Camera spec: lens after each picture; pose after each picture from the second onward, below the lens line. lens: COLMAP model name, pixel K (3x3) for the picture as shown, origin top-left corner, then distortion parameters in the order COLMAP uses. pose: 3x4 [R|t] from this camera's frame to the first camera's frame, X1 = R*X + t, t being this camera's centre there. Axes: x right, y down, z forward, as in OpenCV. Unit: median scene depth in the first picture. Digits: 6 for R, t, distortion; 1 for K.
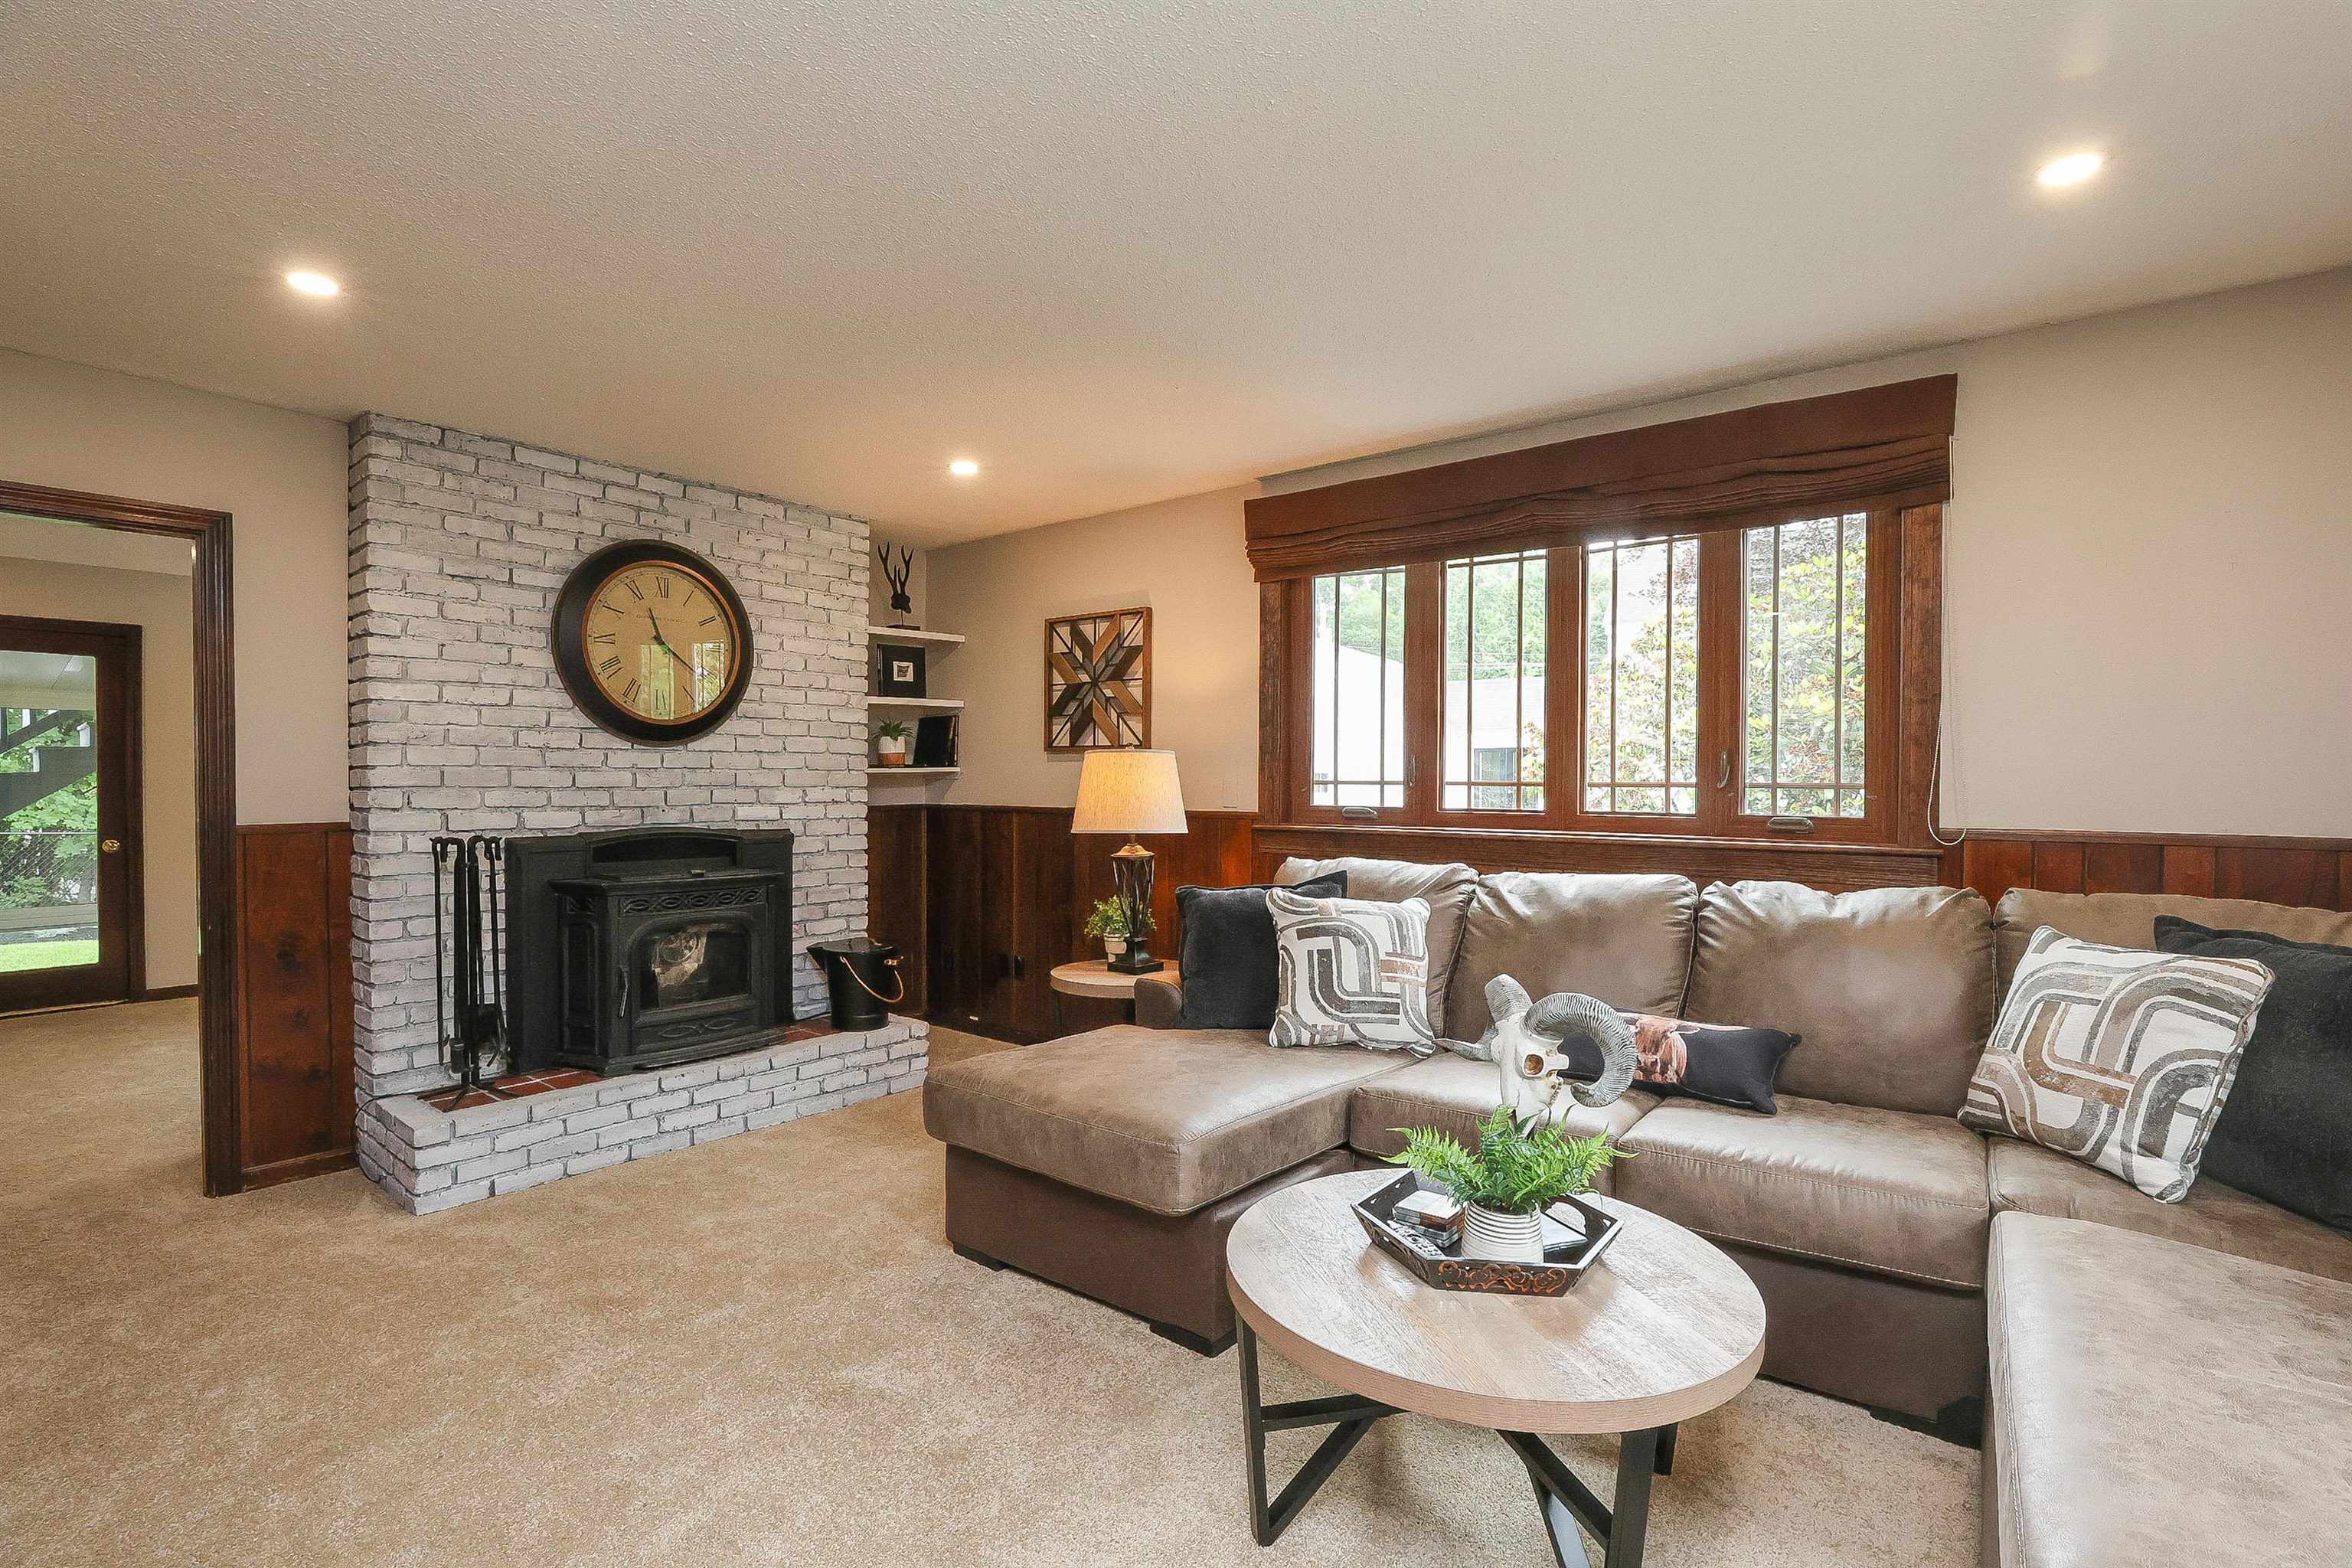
lens RADIAL K [[1068.6, 0, 1176.0], [0, 1068.6, 784.0], [0, 0, 1]] dist [-0.049554, 0.012439]
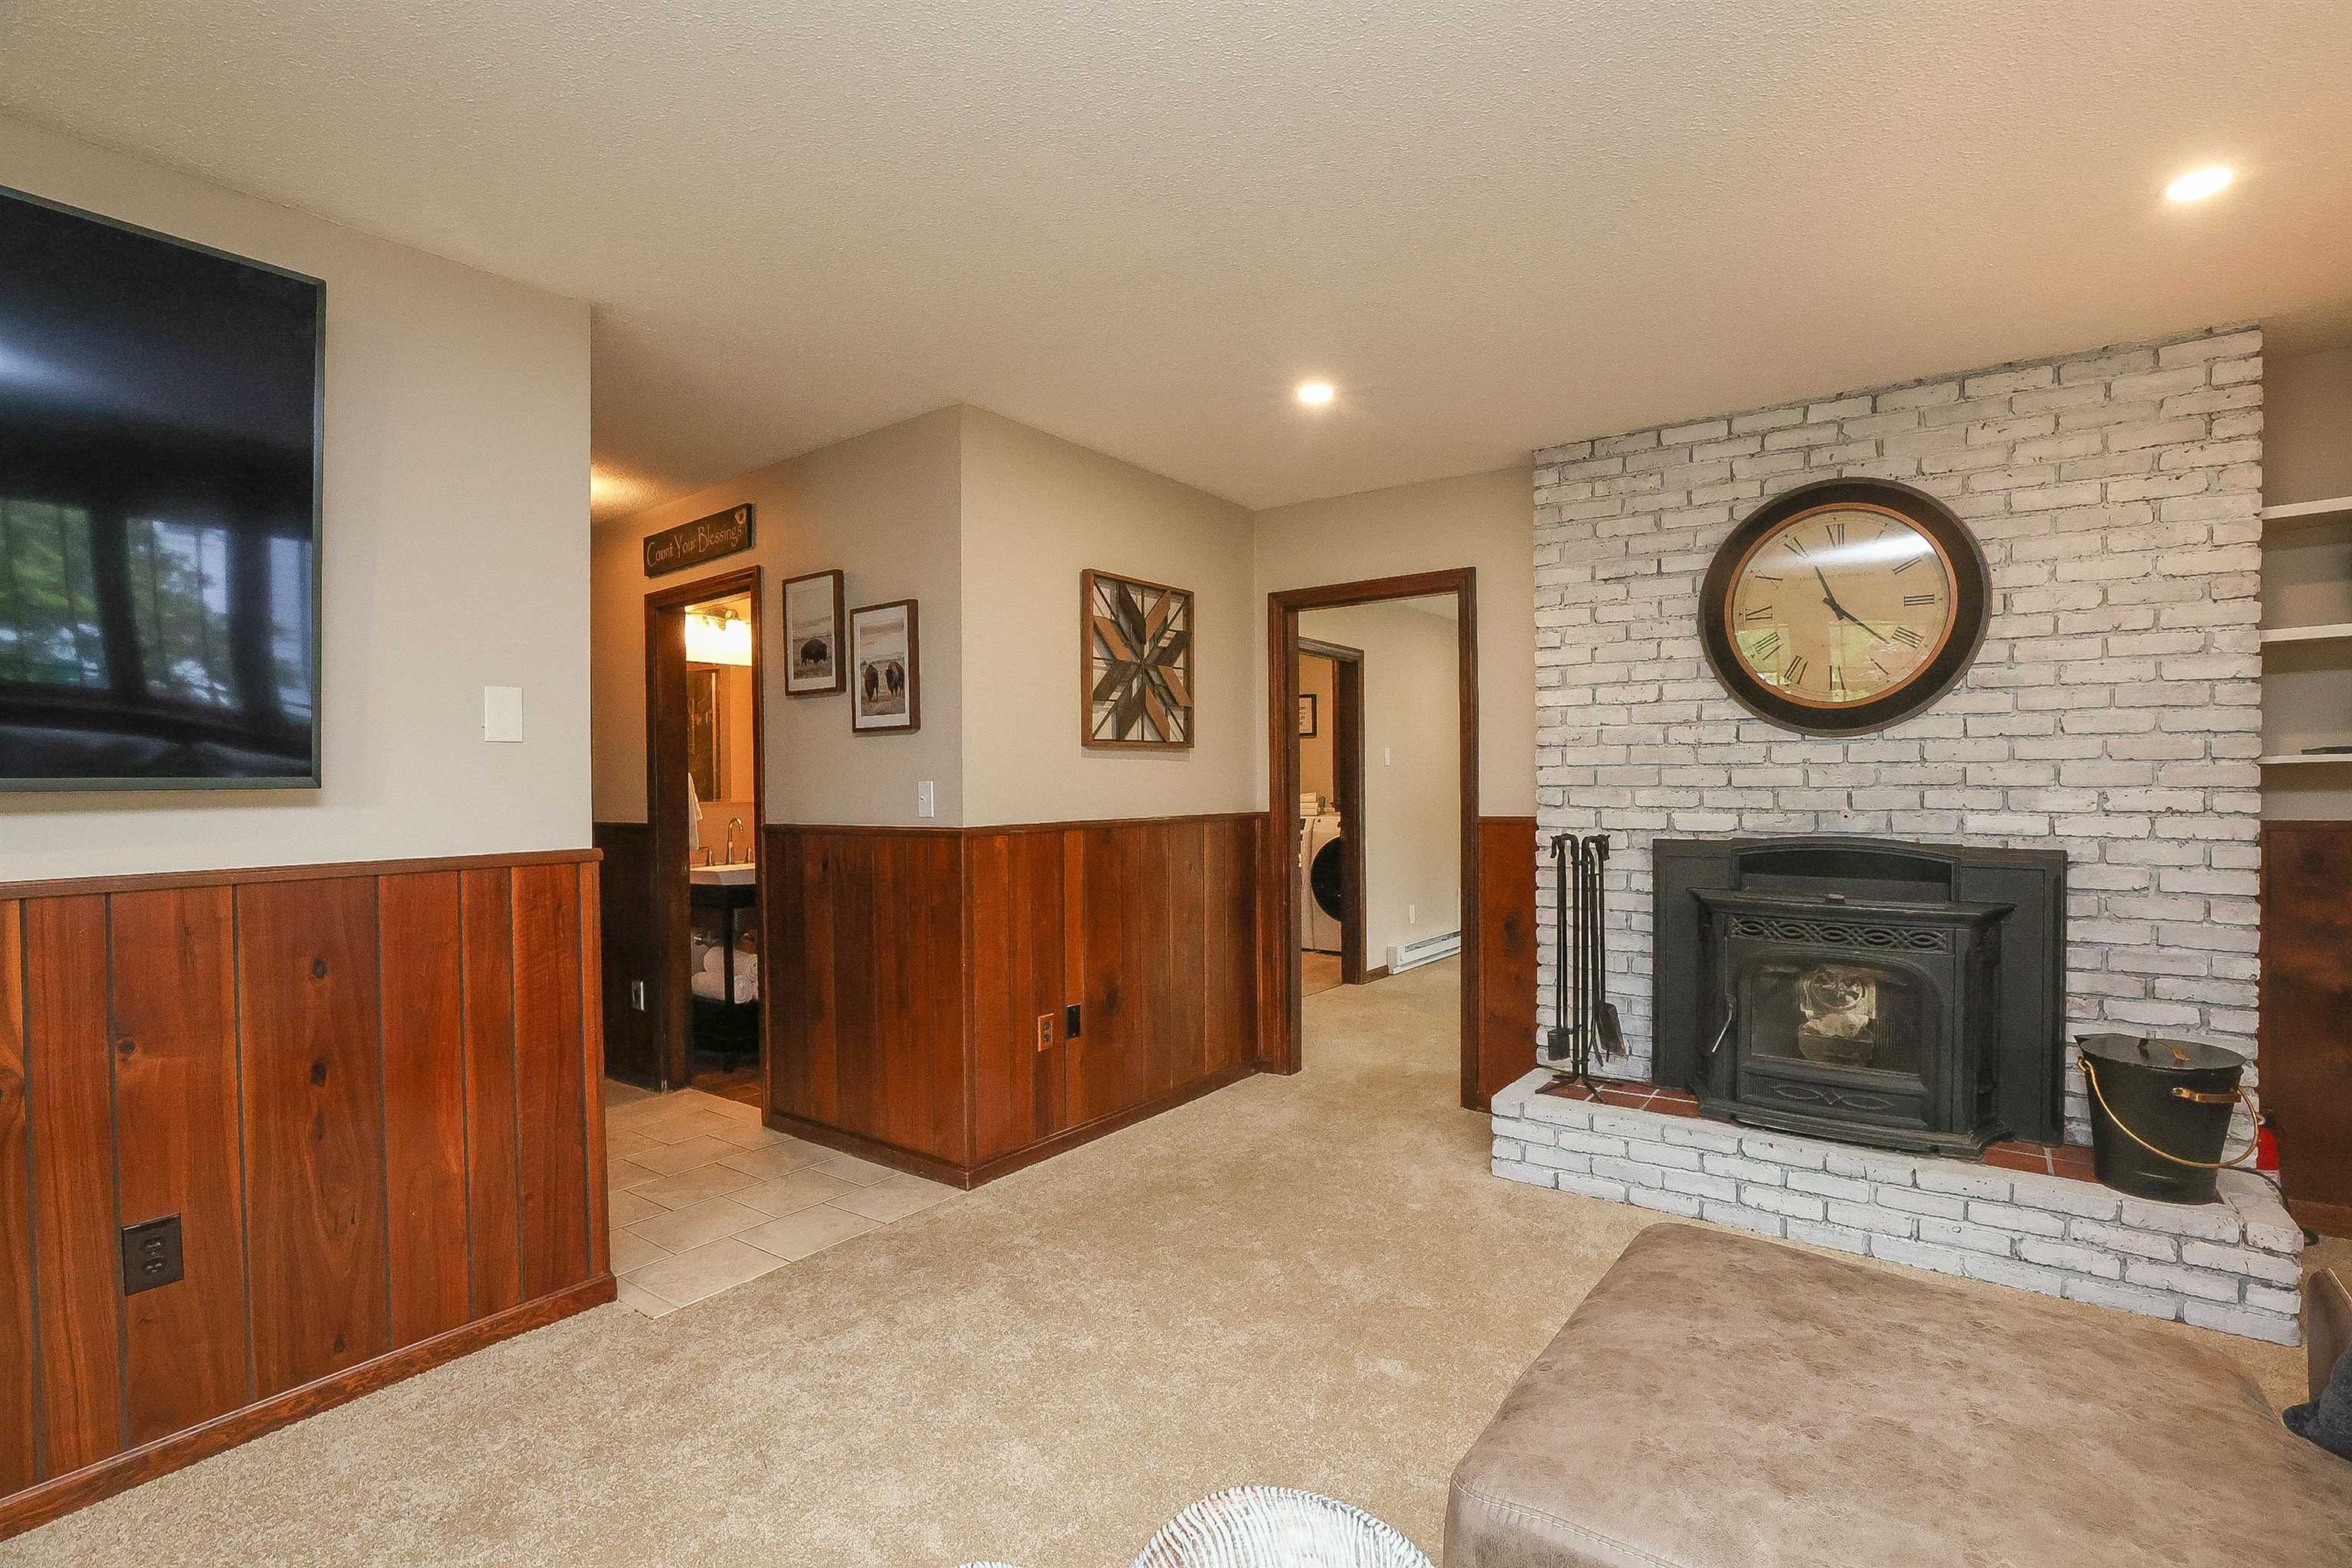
lens RADIAL K [[1068.6, 0, 1176.0], [0, 1068.6, 784.0], [0, 0, 1]] dist [-0.049554, 0.012439]
pose [[0.038320, 0.004257, -0.999256, 0.299792], [0.004177, 0.999982, 0.004420, -0.005111], [0.999257, -0.004343, 0.038301, 0.491572]]
